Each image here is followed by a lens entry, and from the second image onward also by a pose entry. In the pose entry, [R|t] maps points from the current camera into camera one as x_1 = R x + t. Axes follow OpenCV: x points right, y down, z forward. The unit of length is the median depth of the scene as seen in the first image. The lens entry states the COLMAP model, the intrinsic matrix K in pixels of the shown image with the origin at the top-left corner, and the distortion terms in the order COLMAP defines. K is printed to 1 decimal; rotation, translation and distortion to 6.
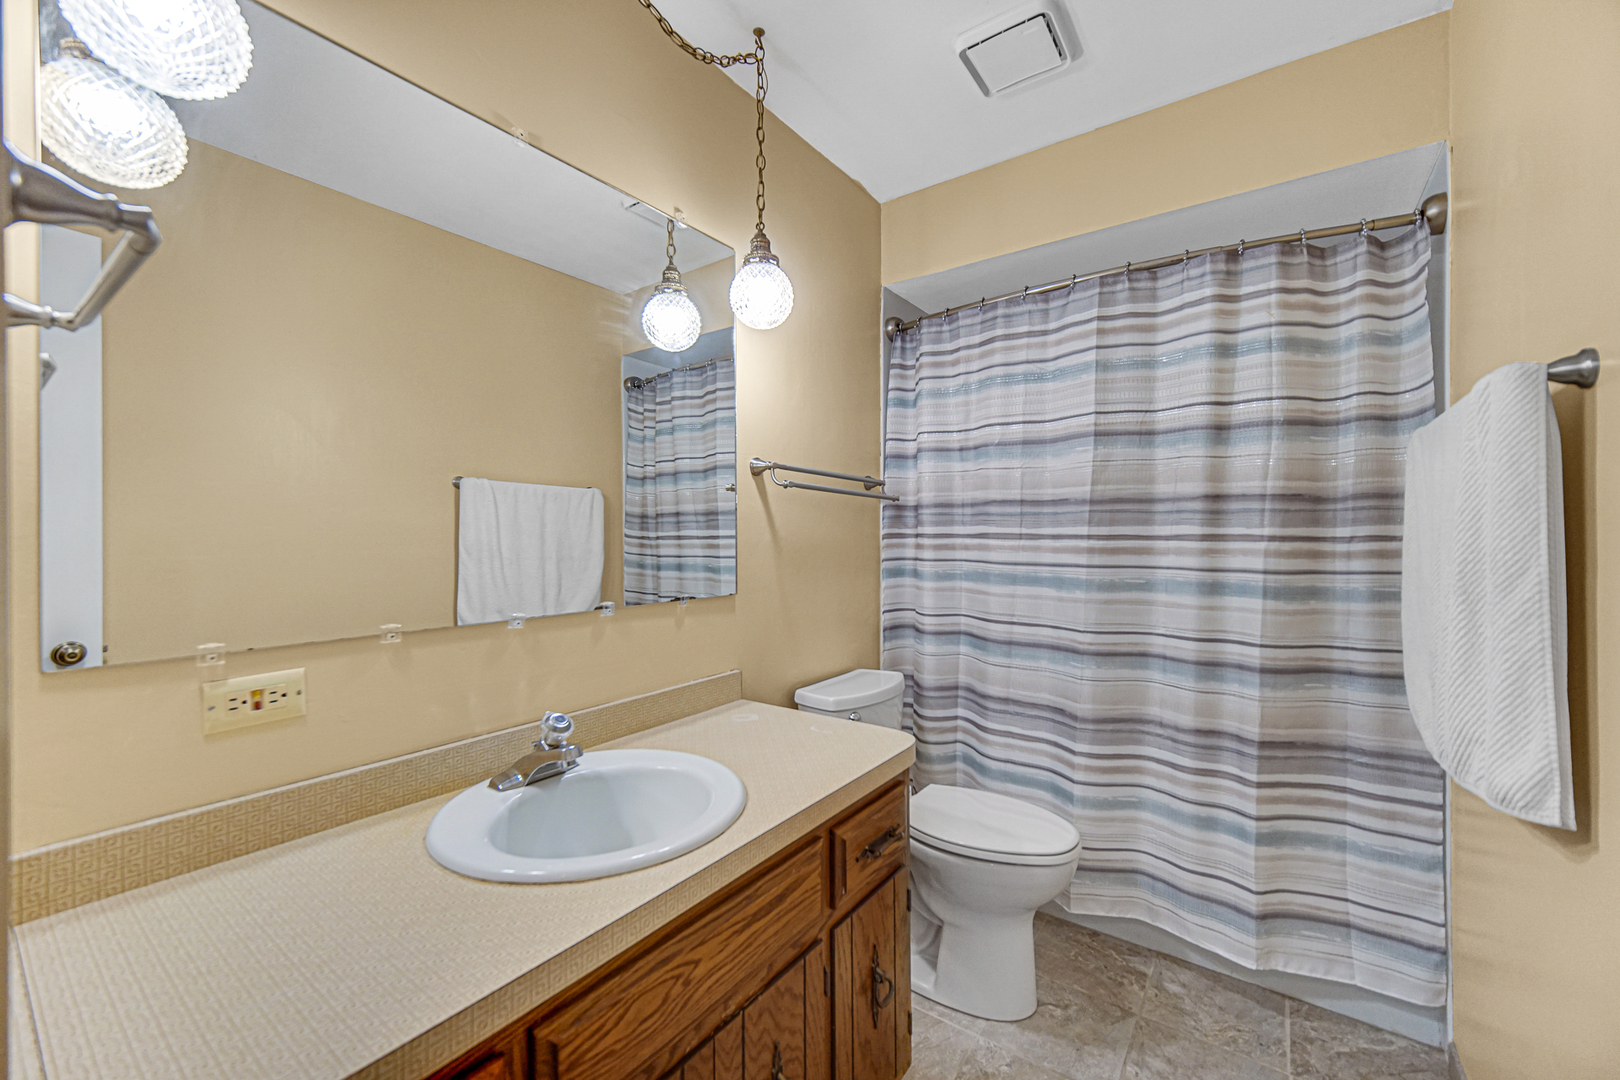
lens RADIAL K [[637.9, 0, 810.5], [0, 637.9, 533.5], [0, 0, 1]] dist [-0.006592, 0.002730]
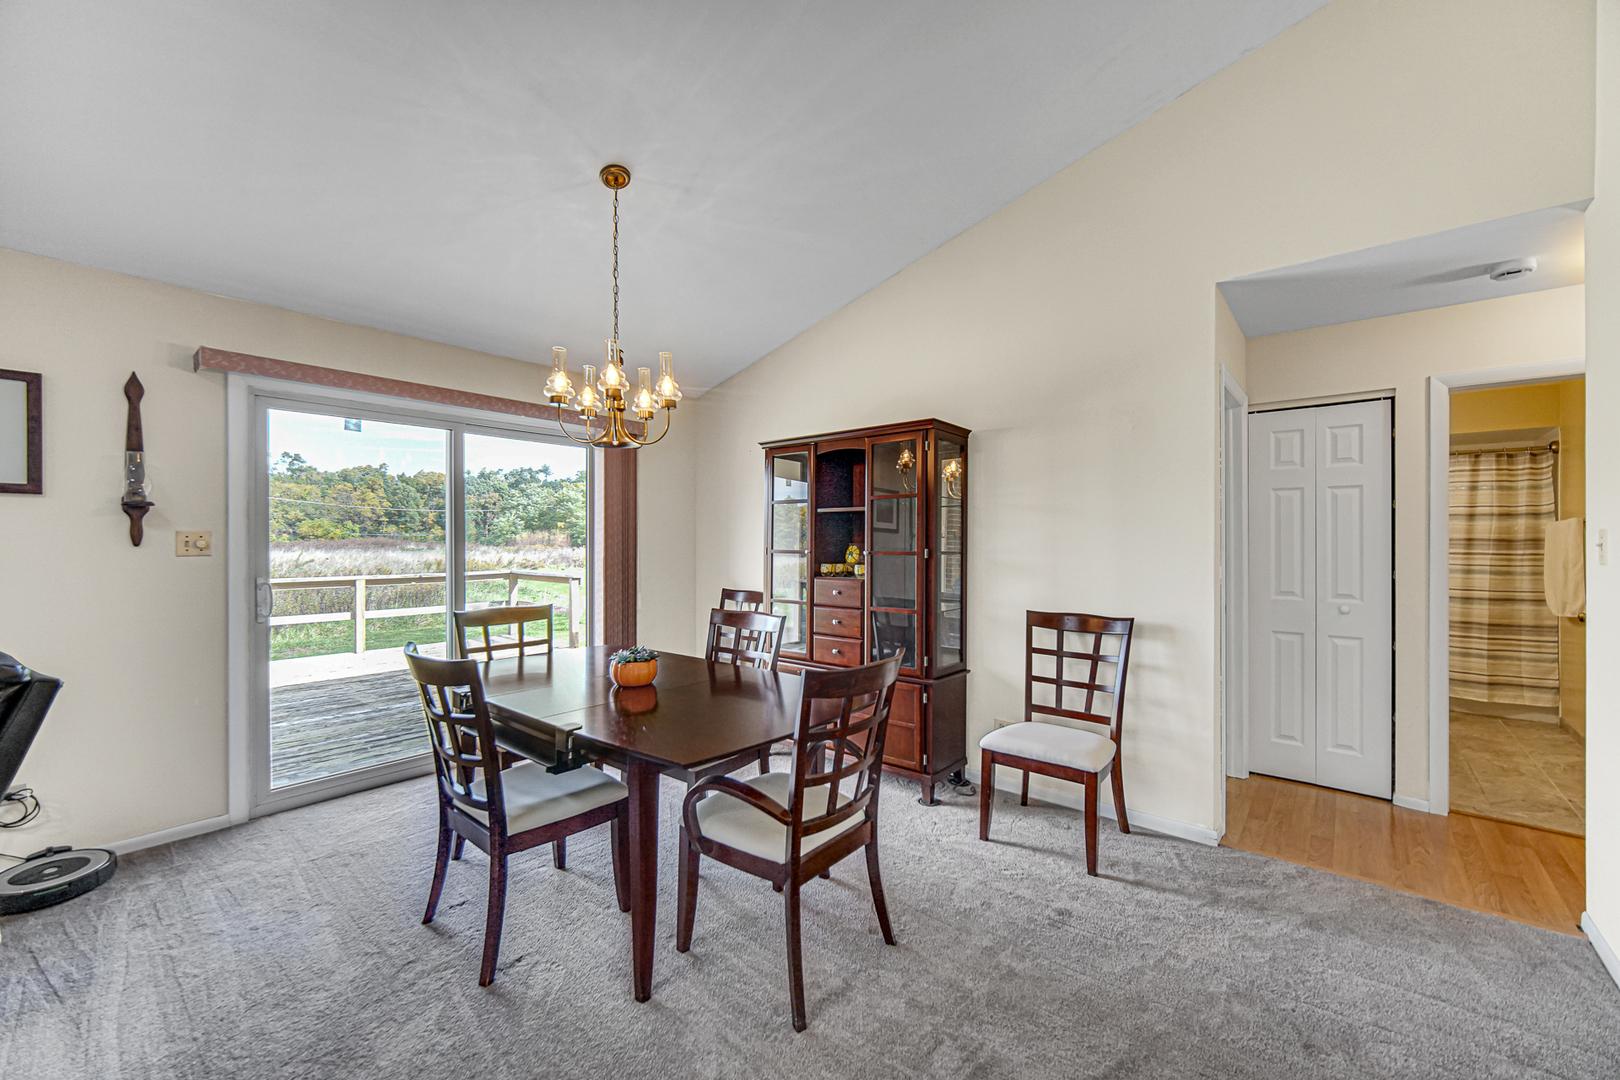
lens RADIAL K [[637.9, 0, 801.6], [0, 637.9, 537.1], [0, 0, 1]] dist [-0.006592, 0.002730]
pose [[0.996833, 0.000867, -0.079525, -2.217597], [-0.001027, 0.999998, -0.001971, -0.061748], [0.079523, 0.002047, 0.996831, -2.170707]]
